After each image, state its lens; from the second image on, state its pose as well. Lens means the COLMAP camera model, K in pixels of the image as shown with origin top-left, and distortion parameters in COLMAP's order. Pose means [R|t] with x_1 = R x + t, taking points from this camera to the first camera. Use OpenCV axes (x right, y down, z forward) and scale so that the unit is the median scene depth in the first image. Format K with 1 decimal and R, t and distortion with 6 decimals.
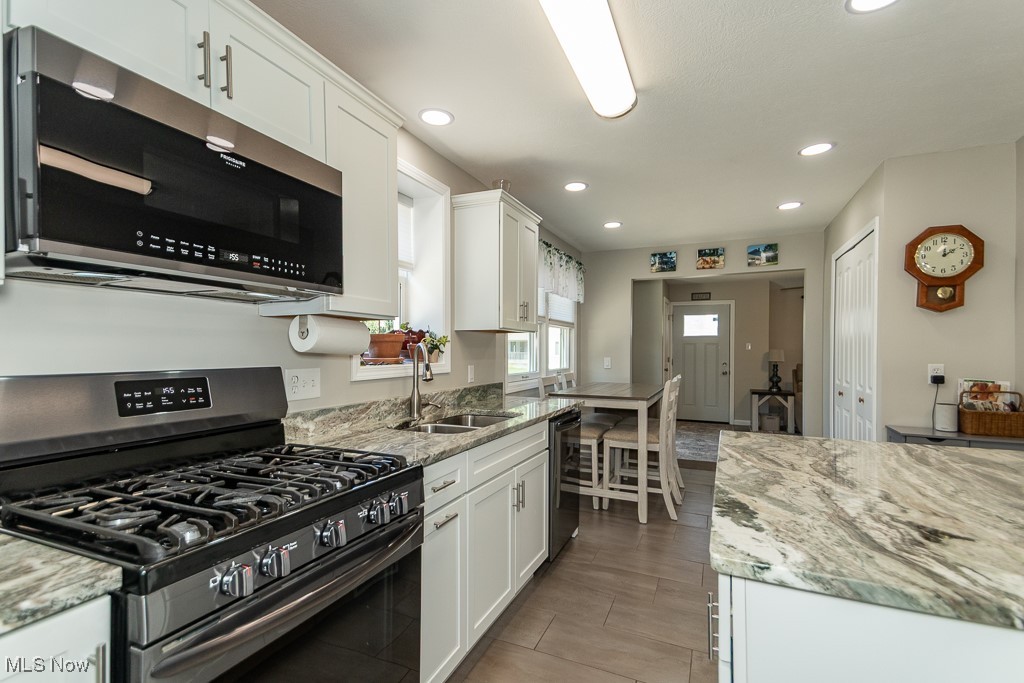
lens RADIAL K [[477.0, 0, 507.5], [0, 477.0, 349.0], [0, 0, 1]] dist [0.056522, -0.010060]
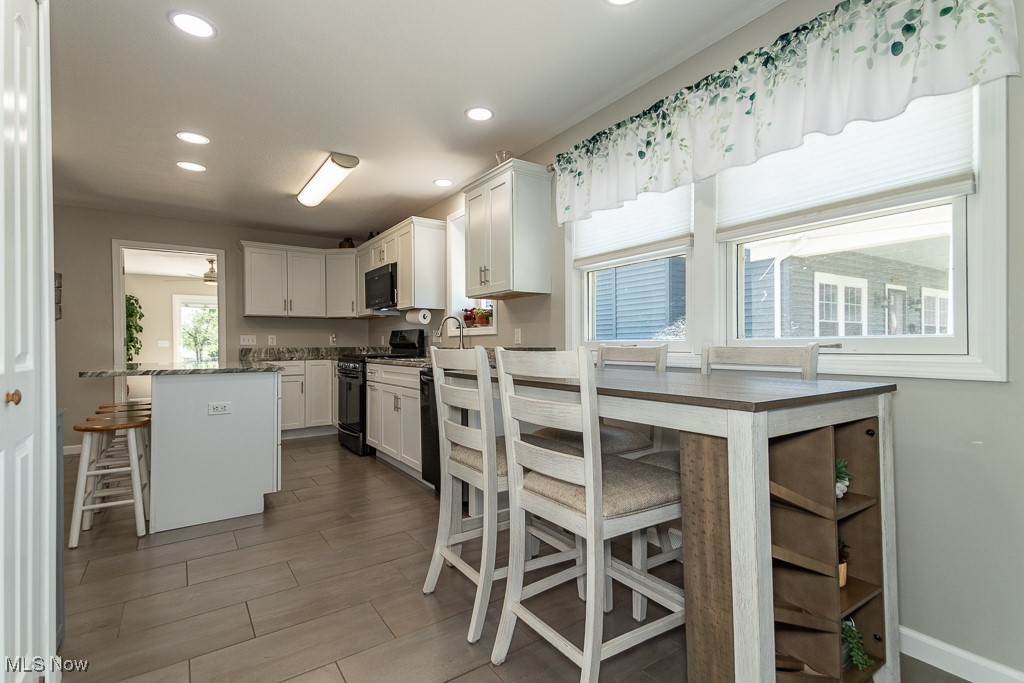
lens RADIAL K [[477.0, 0, 516.7], [0, 477.0, 343.5], [0, 0, 1]] dist [0.056522, -0.010060]
pose [[-0.516129, -0.001844, -0.856509, 1.031085], [0.003422, 0.999985, -0.004215, 0.084802], [0.856504, -0.005107, -0.516115, 1.837450]]
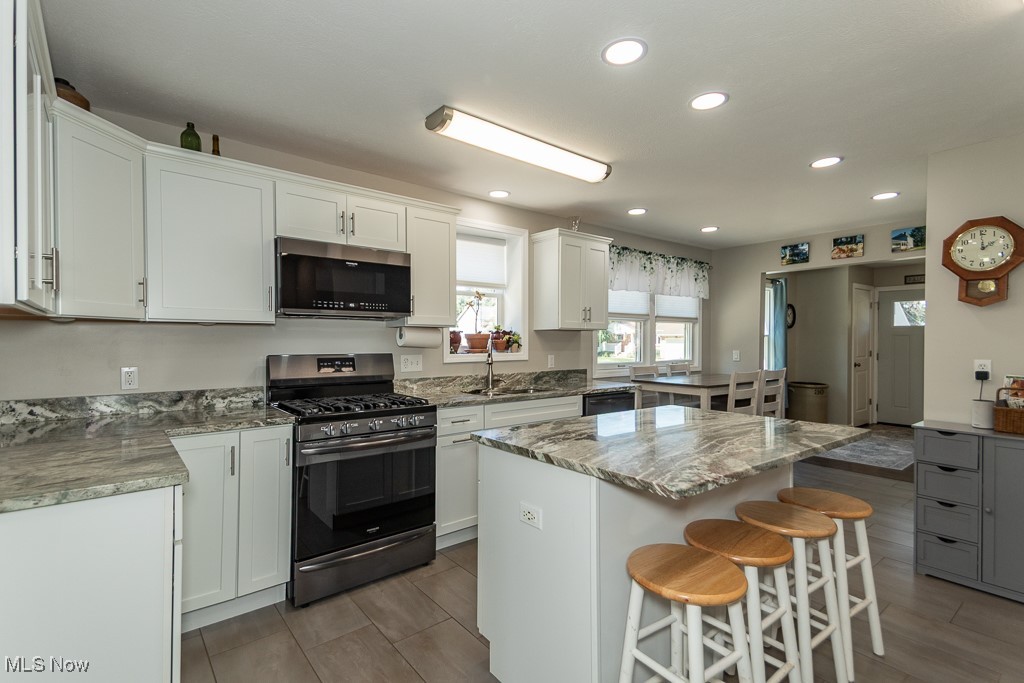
lens RADIAL K [[477.0, 0, 508.9], [0, 477.0, 339.5], [0, 0, 1]] dist [0.056522, -0.010060]
pose [[0.890973, -0.002289, -0.454050, 0.507018], [0.001522, 0.999997, -0.002054, -0.009028], [0.454054, 0.001139, 0.890974, -0.308348]]
